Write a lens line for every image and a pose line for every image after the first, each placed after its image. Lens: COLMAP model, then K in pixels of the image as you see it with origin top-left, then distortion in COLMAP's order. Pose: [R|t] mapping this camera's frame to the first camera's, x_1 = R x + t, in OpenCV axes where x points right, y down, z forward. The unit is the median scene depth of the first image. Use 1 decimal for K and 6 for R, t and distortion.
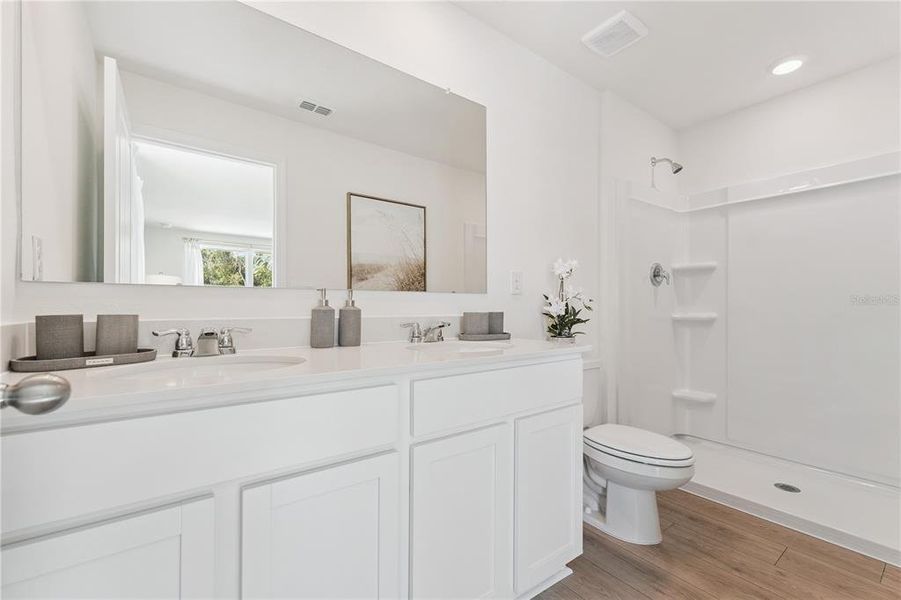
lens RADIAL K [[374.1, 0, 451.6], [0, 374.1, 305.6], [0, 0, 1]] dist [0.016504, -0.000281]
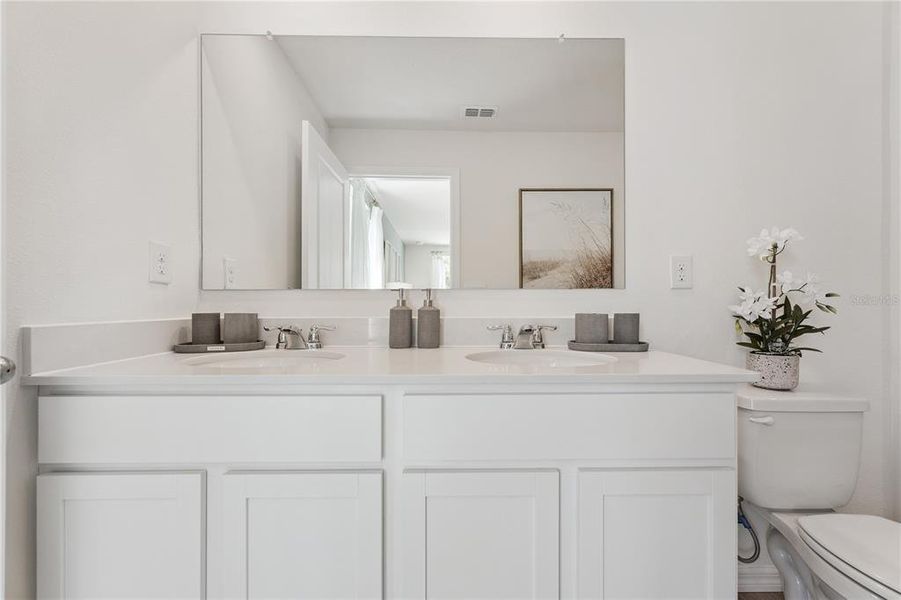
lens RADIAL K [[374.1, 0, 452.0], [0, 374.1, 304.0], [0, 0, 1]] dist [0.016504, -0.000281]
pose [[0.815670, -0.007290, -0.578472, 0.232653], [0.004407, 0.999970, -0.006388, 0.001733], [0.578501, 0.002661, 0.815677, 0.182143]]
